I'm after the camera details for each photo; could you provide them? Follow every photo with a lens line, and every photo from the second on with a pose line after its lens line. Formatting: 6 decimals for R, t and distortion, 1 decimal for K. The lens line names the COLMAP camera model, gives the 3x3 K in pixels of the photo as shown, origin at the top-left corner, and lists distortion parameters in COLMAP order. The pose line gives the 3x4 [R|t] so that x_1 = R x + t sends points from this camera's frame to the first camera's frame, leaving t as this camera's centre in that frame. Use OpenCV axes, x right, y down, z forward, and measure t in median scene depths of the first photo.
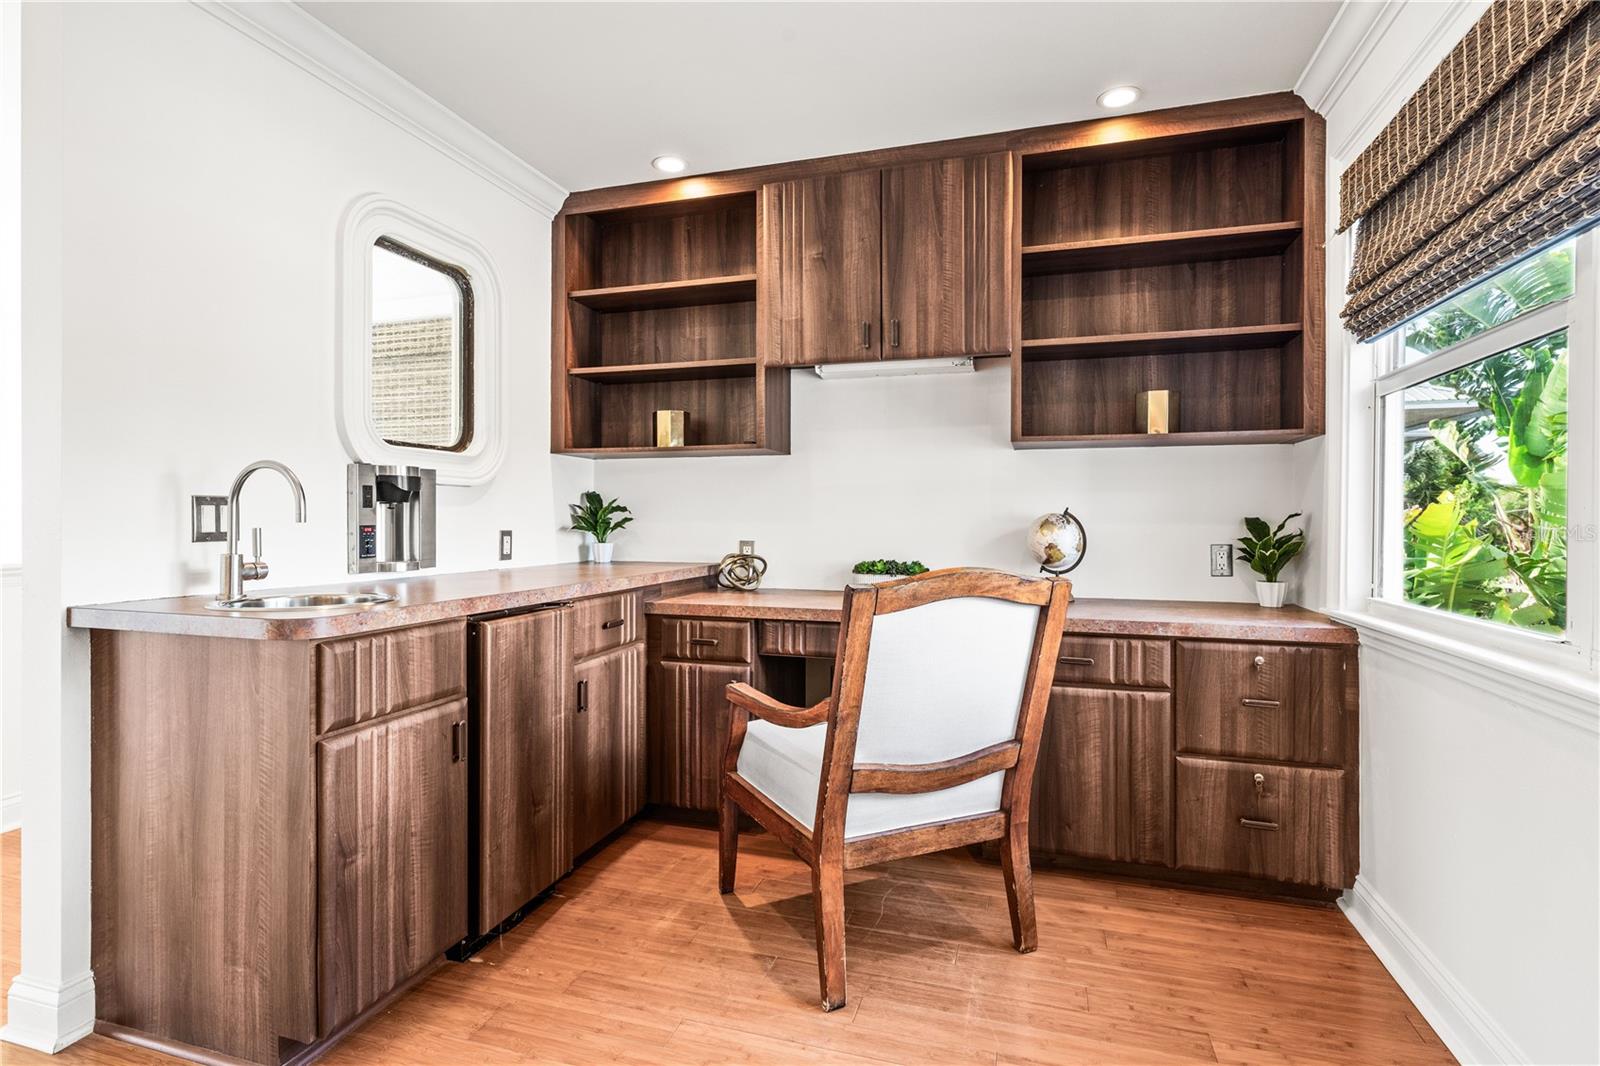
lens RADIAL K [[774.6, 0, 800.0], [0, 774.6, 533.0], [0, 0, 1]] dist [0.002639, 0.000172]
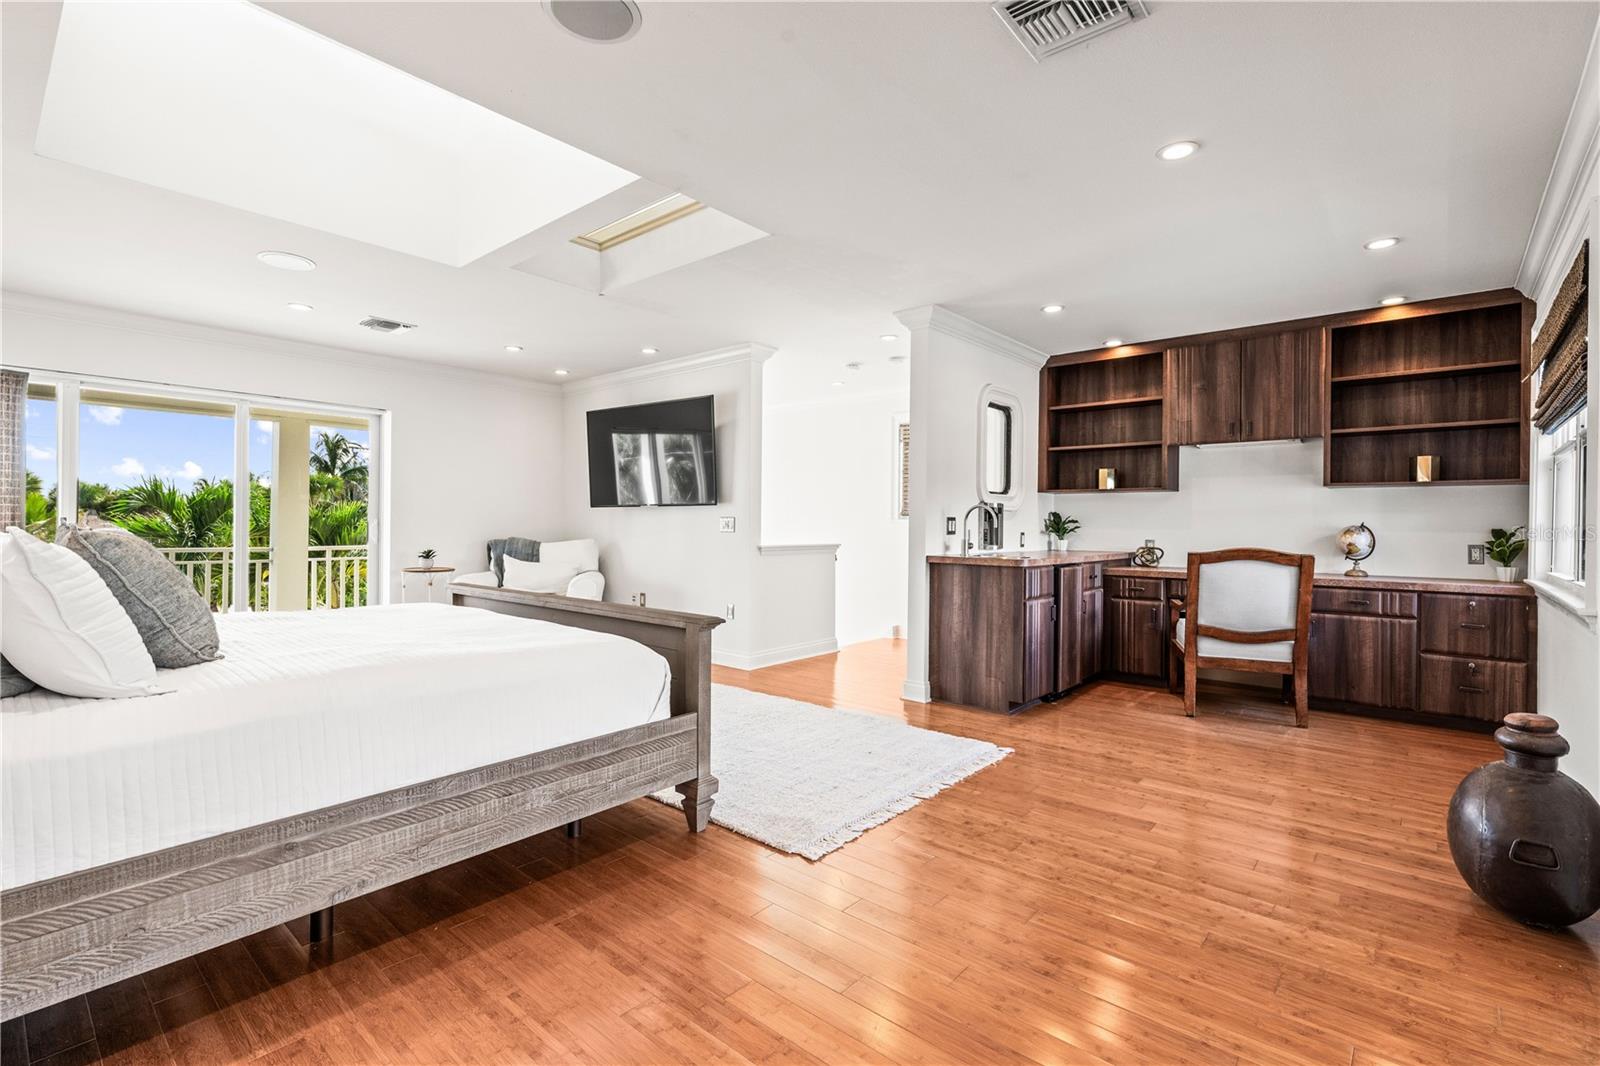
lens RADIAL K [[723.7, 0, 800.0], [0, 723.7, 533.0], [0, 0, 1]] dist [-0.000800, -0.000205]
pose [[0.914737, 0.009878, -0.403929, -0.162475], [-0.013445, 0.999892, -0.005995, 0.018726], [0.403826, 0.010914, 0.914771, -1.037723]]
